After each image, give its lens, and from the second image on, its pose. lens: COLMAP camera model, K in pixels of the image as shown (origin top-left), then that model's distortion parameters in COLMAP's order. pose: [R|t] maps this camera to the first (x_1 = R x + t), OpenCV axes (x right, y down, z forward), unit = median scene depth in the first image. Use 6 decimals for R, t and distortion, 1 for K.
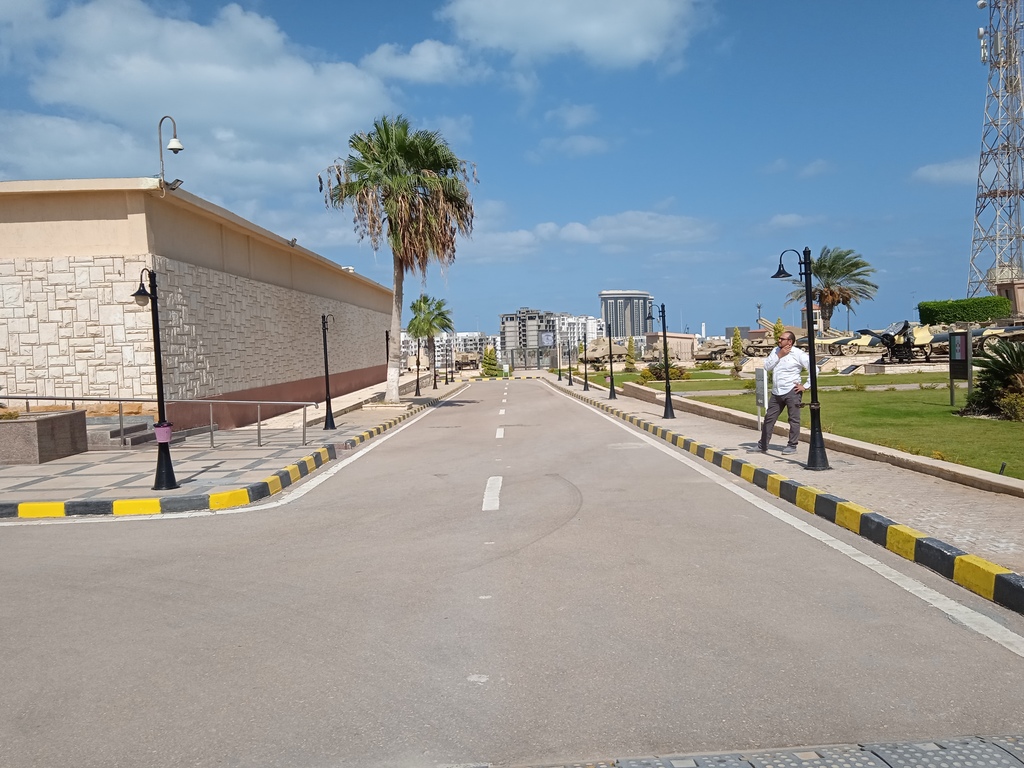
lens RADIAL K [[847.6, 0, 519.0], [0, 847.6, 388.3], [0, 0, 1]] dist [0.037306, -0.039776]
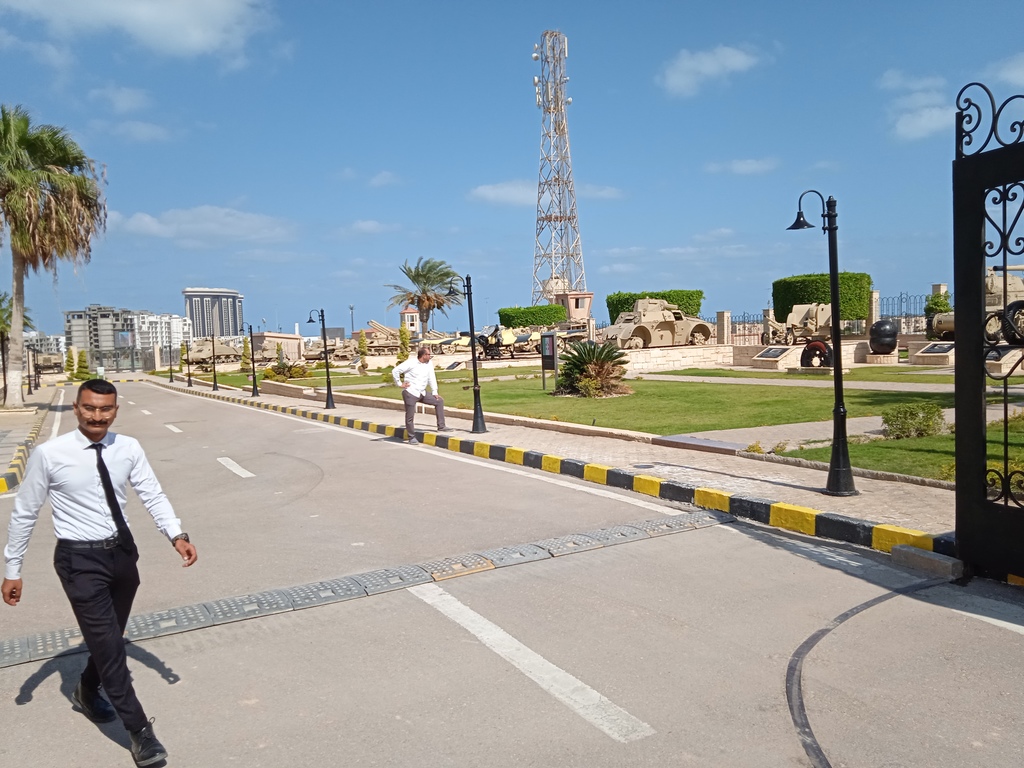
lens RADIAL K [[847.6, 0, 510.8], [0, 847.6, 391.1], [0, 0, 1]] dist [0.037306, -0.039776]
pose [[0.893748, -0.029077, 0.447625, -0.083024], [0.027738, 0.999570, 0.009548, 0.005176], [-0.447710, 0.003882, 0.894170, -0.101391]]
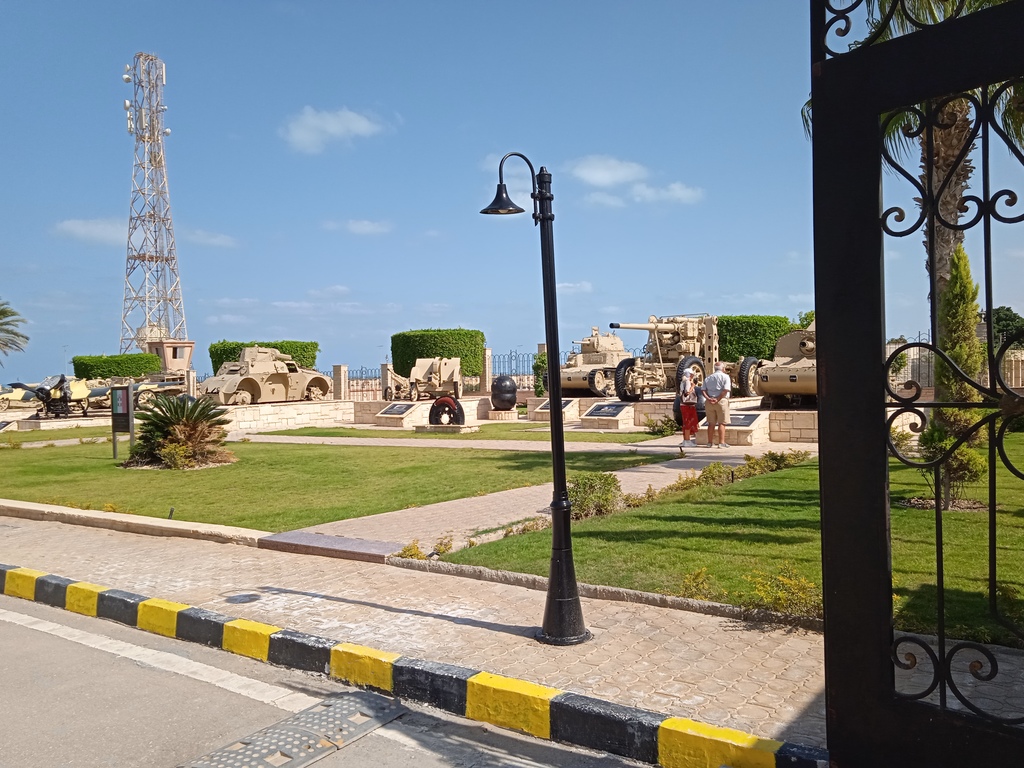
lens RADIAL K [[847.6, 0, 515.3], [0, 847.6, 383.6], [0, 0, 1]] dist [0.037306, -0.039776]
pose [[0.607518, 0.013167, 0.794197, -0.007194], [0.041953, 0.997935, -0.048637, 0.000390], [-0.793197, 0.062867, 0.605711, -0.000221]]
